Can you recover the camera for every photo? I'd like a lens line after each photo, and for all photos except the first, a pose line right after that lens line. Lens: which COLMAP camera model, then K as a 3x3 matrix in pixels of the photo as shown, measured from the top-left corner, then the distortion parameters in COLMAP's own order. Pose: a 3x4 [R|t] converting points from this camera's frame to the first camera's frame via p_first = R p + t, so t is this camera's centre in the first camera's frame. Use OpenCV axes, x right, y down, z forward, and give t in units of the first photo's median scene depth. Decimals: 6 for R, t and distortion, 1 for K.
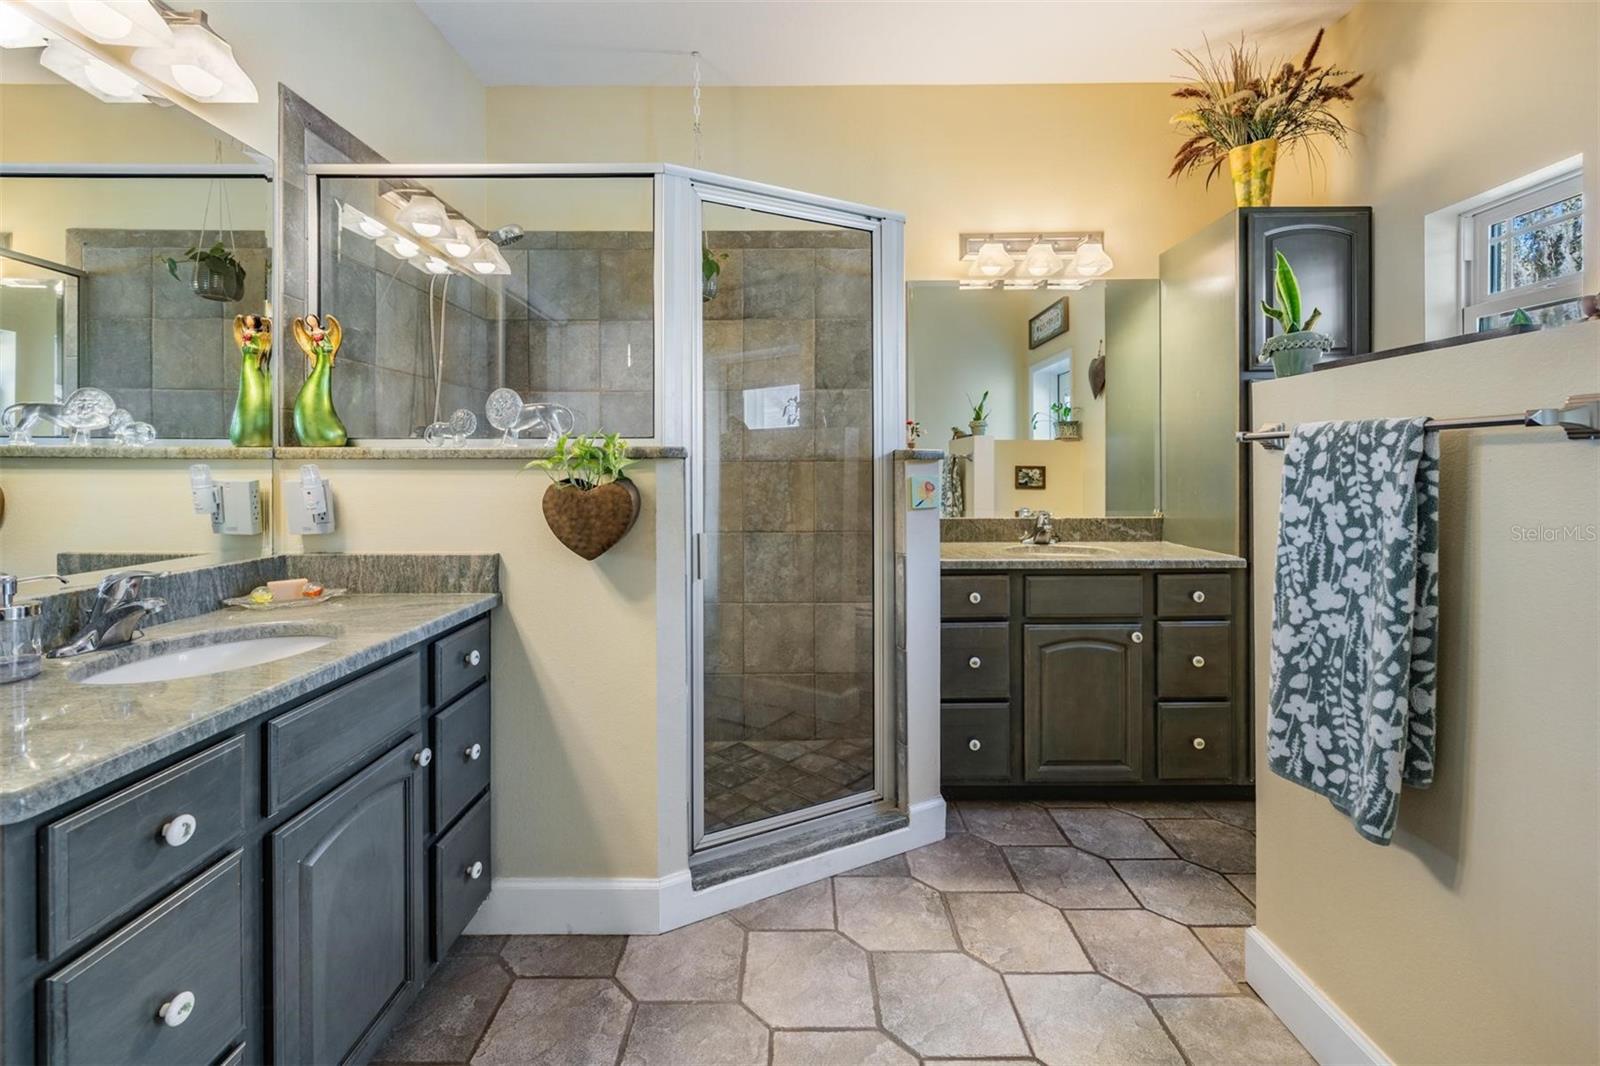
lens RADIAL K [[683.6, 0, 800.2], [0, 683.6, 470.5], [0, 0, 1]] dist [-0.000198, -0.001124]
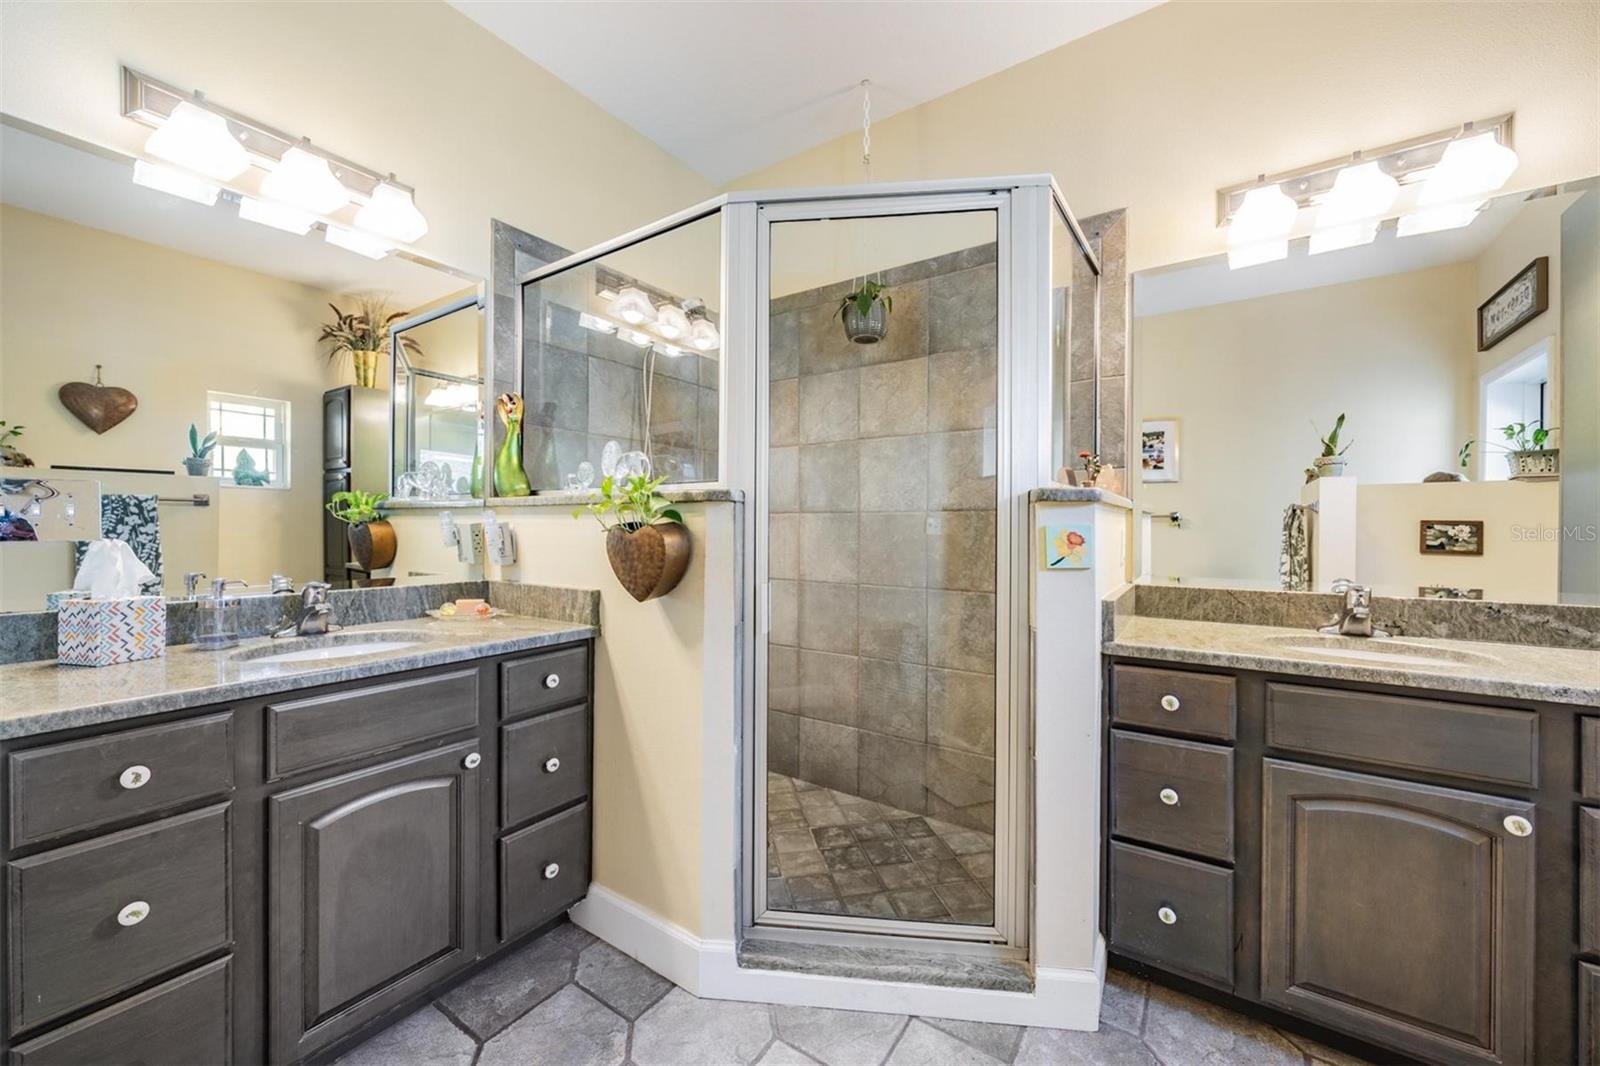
lens RADIAL K [[612.8, 0, 800.2], [0, 612.8, 531.2], [0, 0, 1]] dist [-0.004220, 0.000356]
pose [[0.824428, 0.010002, -0.565879, 0.343218], [-0.009674, 0.999947, 0.003582, 0.017350], [0.565885, 0.002521, 0.824480, 0.326834]]
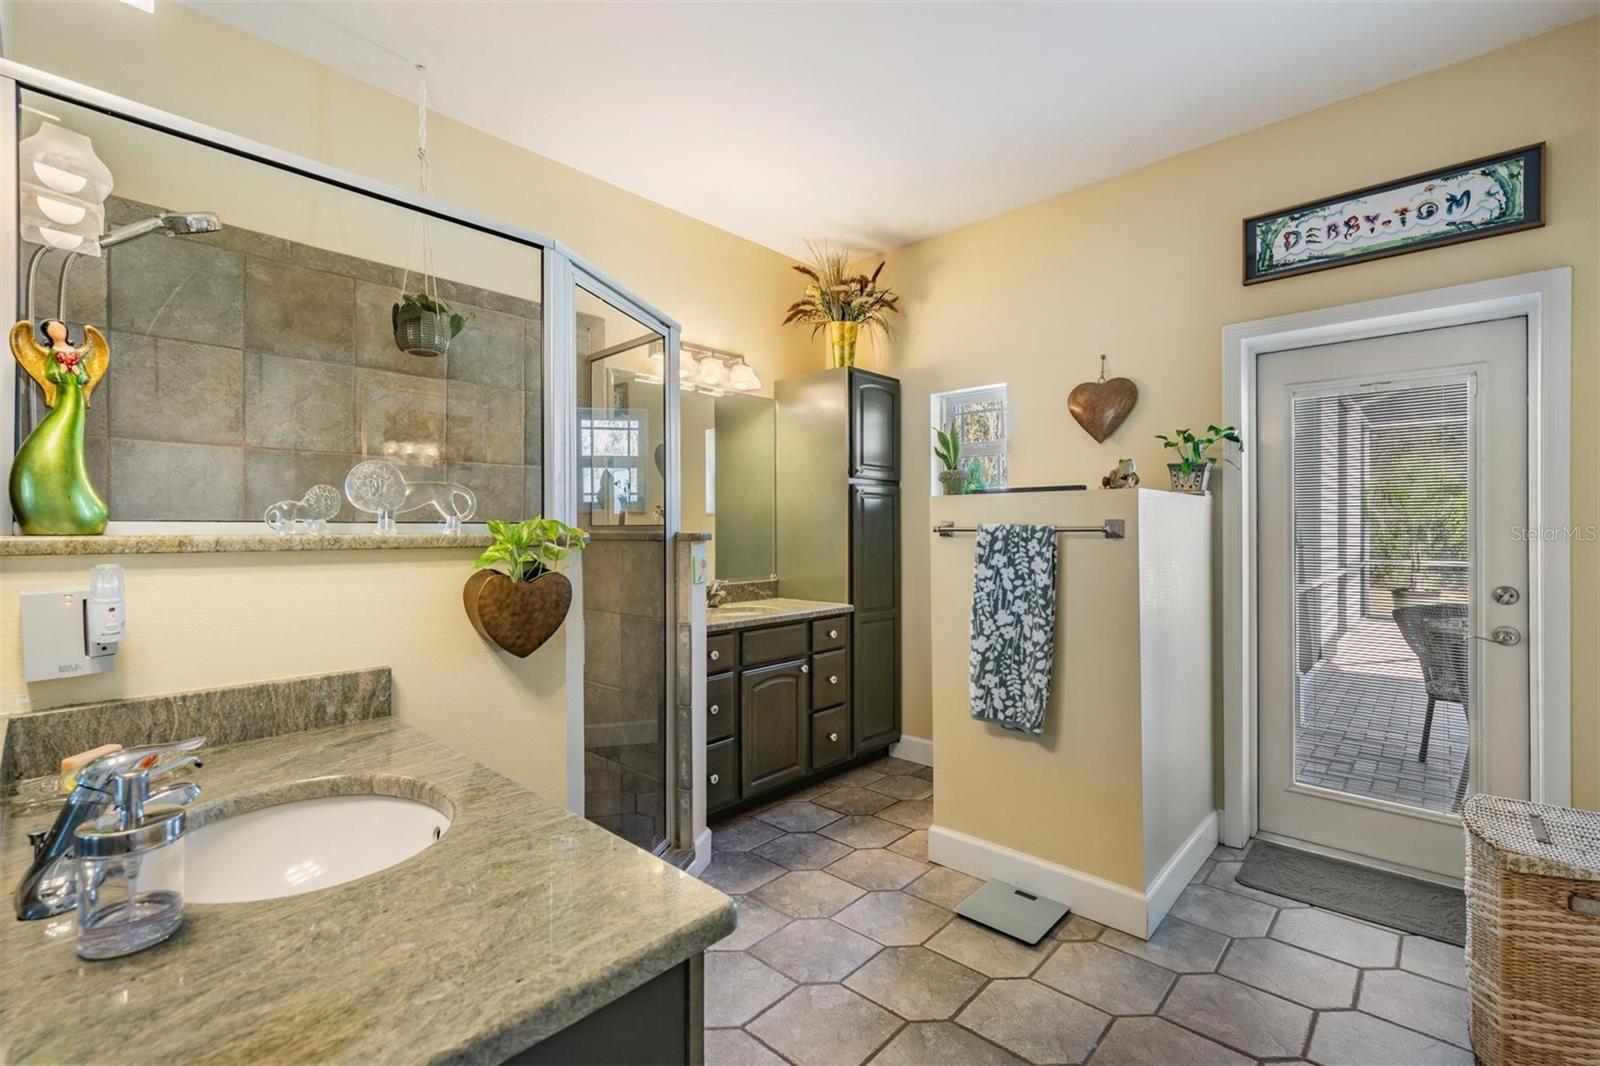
lens RADIAL K [[710.5, 0, 802.2], [0, 710.5, 530.5], [0, 0, 1]] dist [0.003388, -0.002154]
pose [[0.667898, 0.001190, 0.744251, -0.657216], [0.003196, 0.999985, -0.004468, -0.029857], [-0.744246, 0.005363, 0.667885, 0.066183]]
